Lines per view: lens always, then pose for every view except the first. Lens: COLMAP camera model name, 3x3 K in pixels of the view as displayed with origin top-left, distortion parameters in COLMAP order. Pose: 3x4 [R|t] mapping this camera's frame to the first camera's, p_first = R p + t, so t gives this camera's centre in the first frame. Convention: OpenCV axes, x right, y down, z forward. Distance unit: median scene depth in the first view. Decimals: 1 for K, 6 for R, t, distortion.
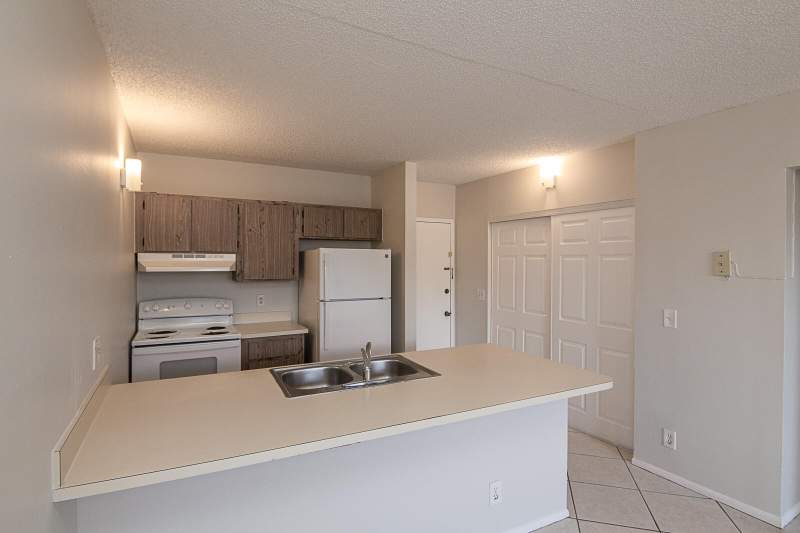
lens RADIAL K [[419.7, 0, 400.0], [0, 419.7, 266.5], [0, 0, 1]] dist [0.043087, -0.000155]
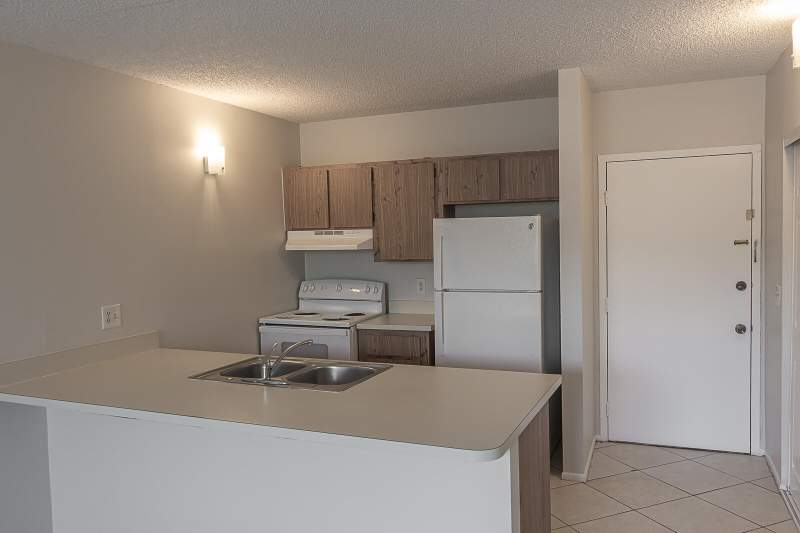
lens RADIAL K [[678.4, 0, 400.9], [0, 678.4, 275.8], [0, 0, 1]] dist [0.032384, -0.000955]
pose [[0.632100, 0.033731, -0.774153, 0.687035], [0.017602, 0.998169, 0.057864, -0.013660], [0.774687, -0.050202, 0.630349, 0.190659]]
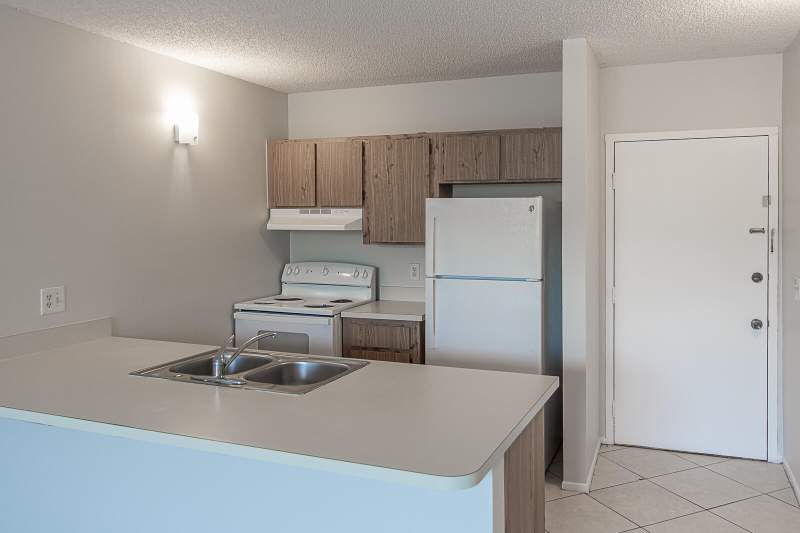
lens RADIAL K [[690.4, 0, 431.8], [0, 690.4, 234.3], [0, 0, 1]] dist [0.042265, 0.001892]
pose [[0.656209, 0.018181, -0.754360, 0.643075], [-0.002857, 0.999762, 0.021611, -0.009733], [0.754574, -0.012026, 0.656105, 0.266447]]
